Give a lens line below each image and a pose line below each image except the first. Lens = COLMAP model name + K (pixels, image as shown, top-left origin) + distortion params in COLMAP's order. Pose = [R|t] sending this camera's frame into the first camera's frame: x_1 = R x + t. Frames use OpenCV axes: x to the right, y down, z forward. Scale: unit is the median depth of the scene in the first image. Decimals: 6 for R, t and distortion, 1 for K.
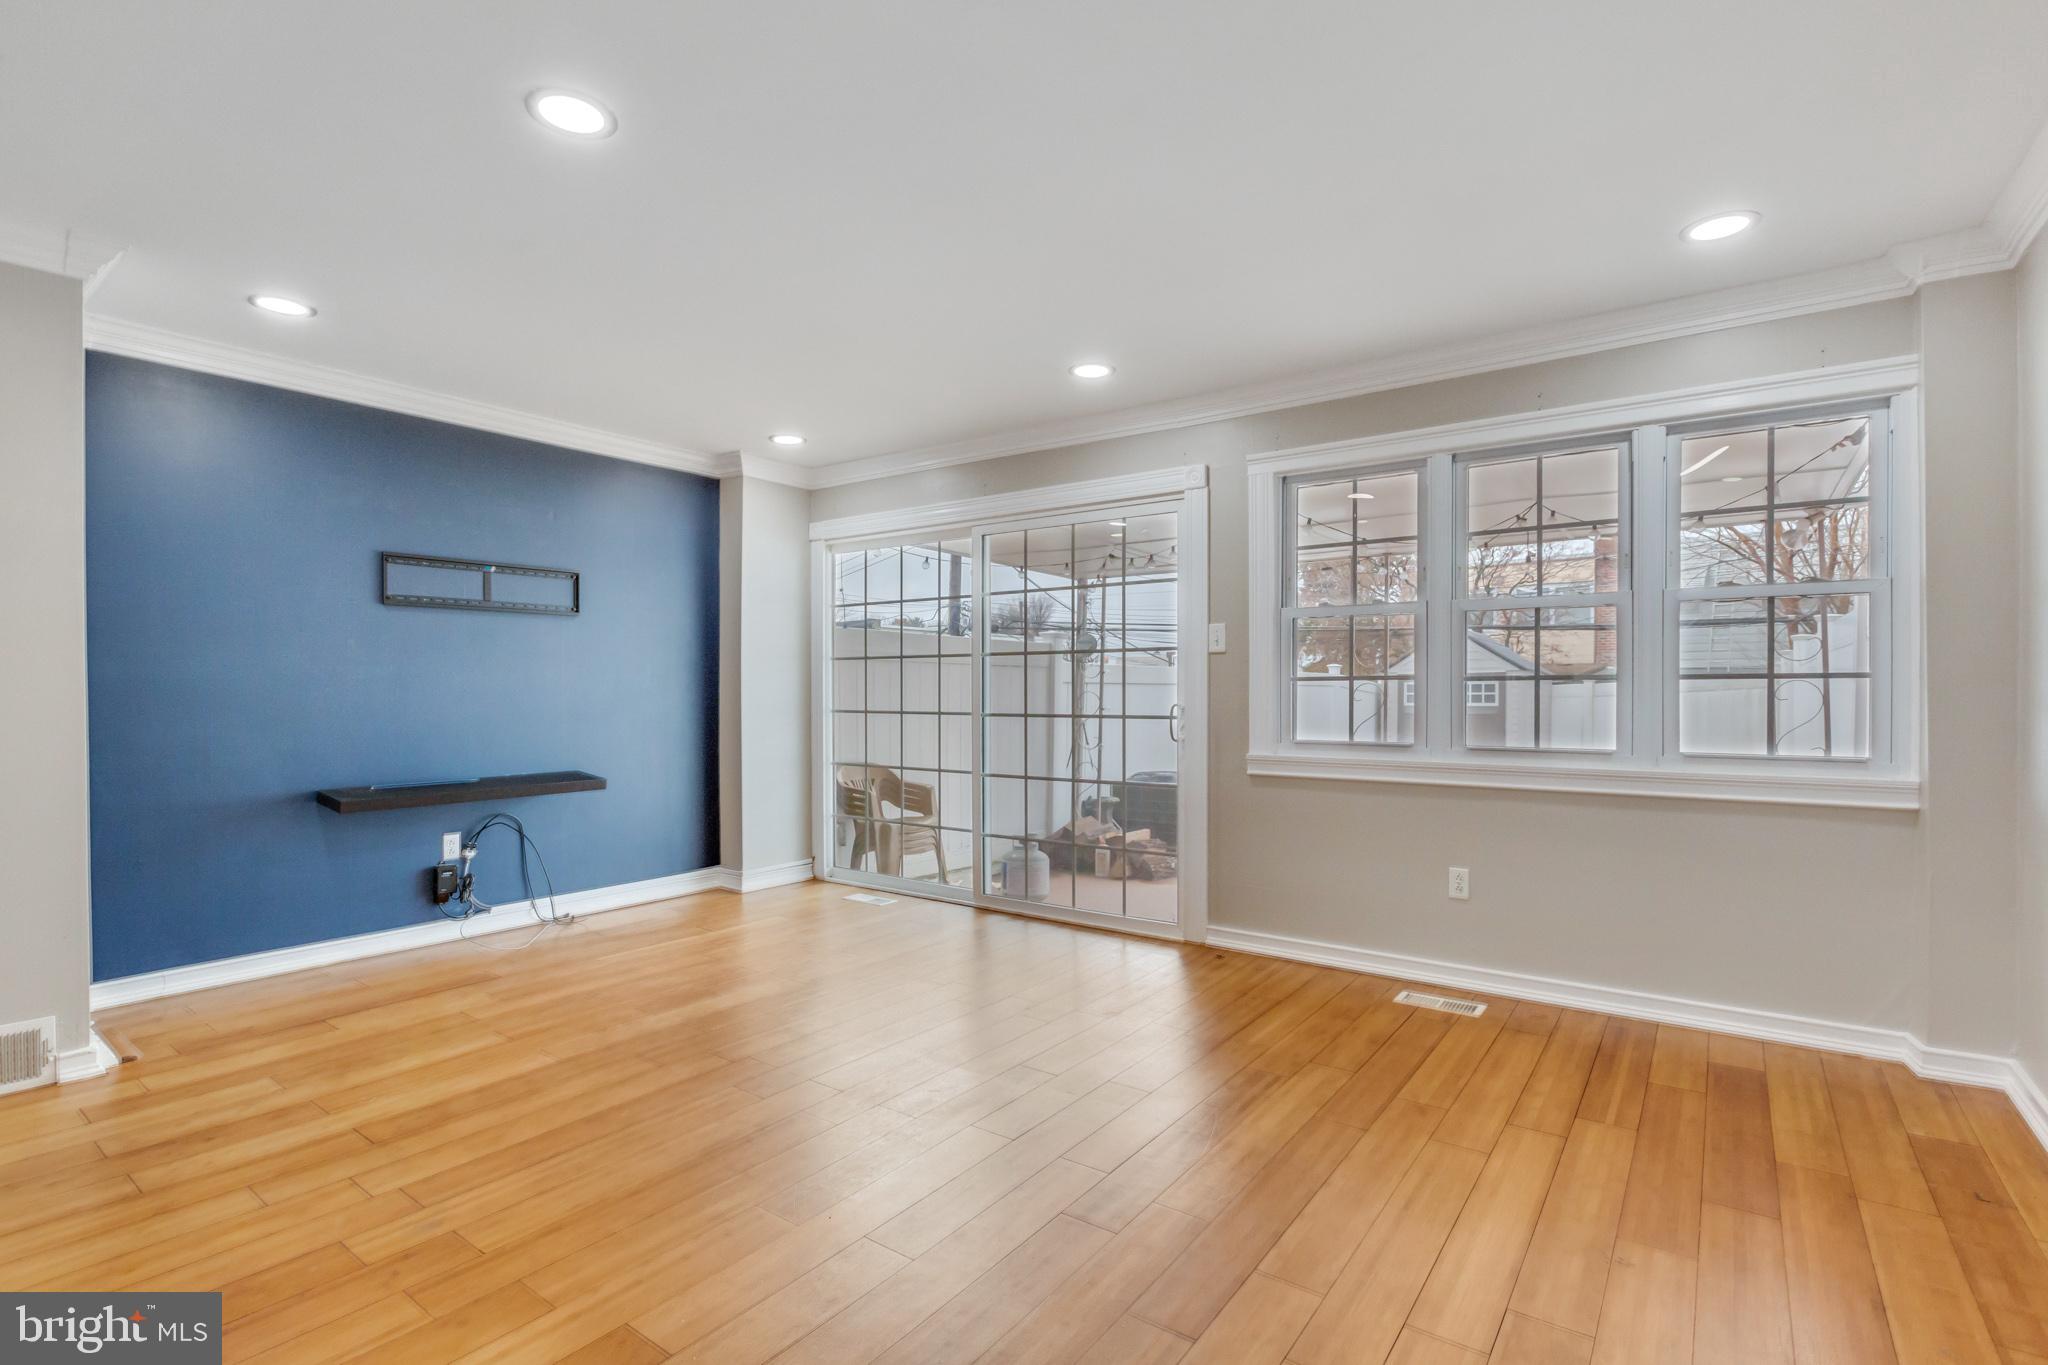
lens RADIAL K [[958.3, 0, 1024.0], [0, 958.3, 682.5], [0, 0, 1]] dist [-0.001771, -0.000167]
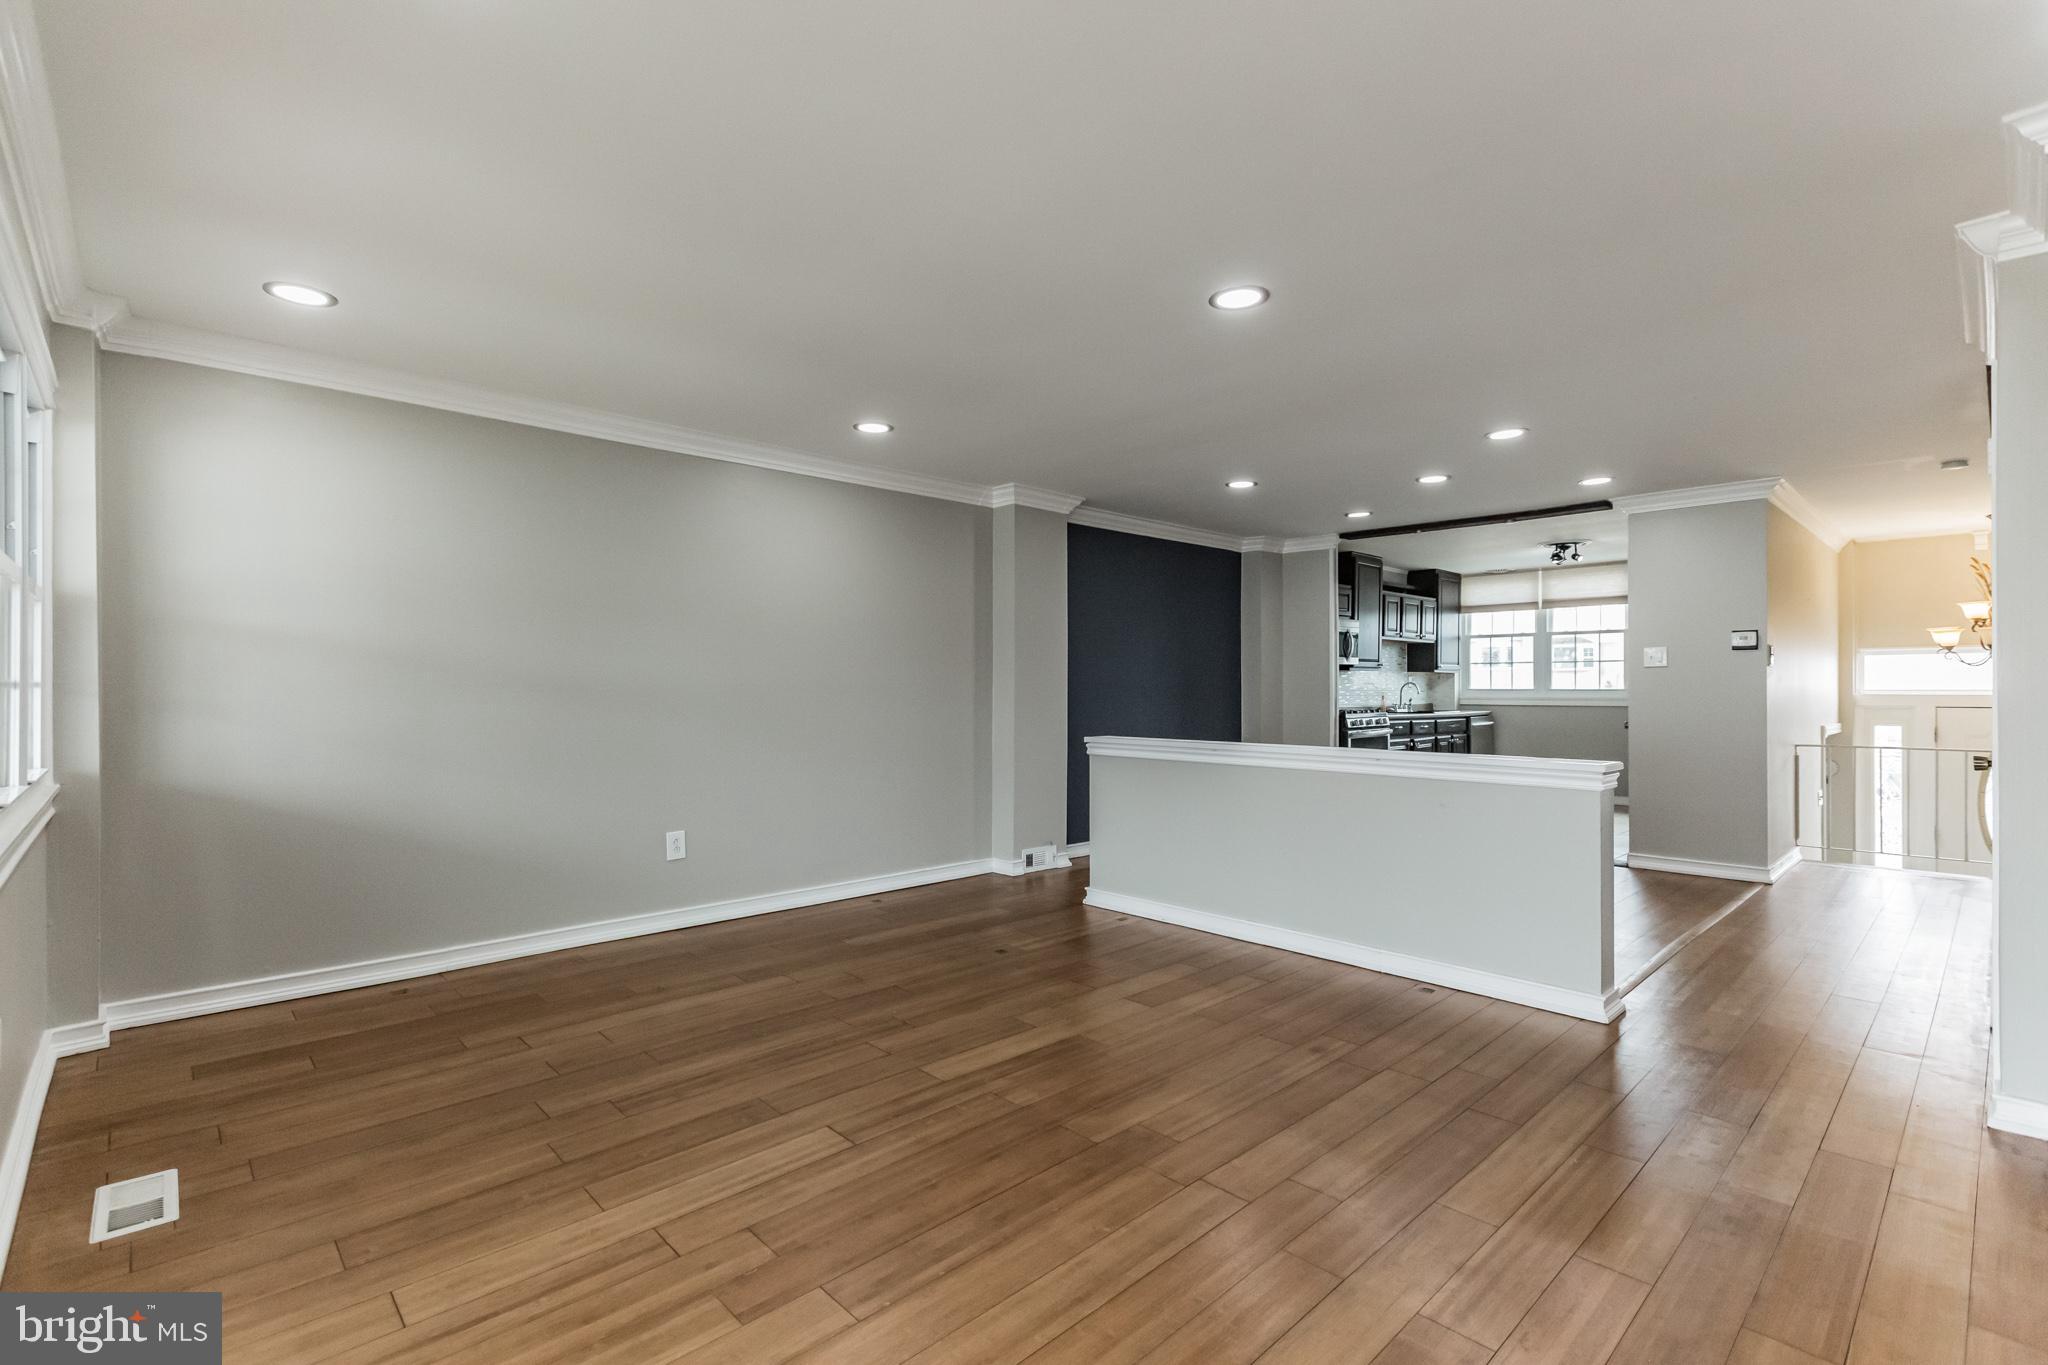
lens RADIAL K [[958.3, 0, 1024.0], [0, 958.3, 682.5], [0, 0, 1]] dist [-0.001771, -0.000167]
pose [[-0.985547, 0.000931, 0.169399, -0.333024], [-0.000615, 0.999959, -0.009074, -0.006821], [-0.169401, -0.009047, -0.985506, 2.056896]]
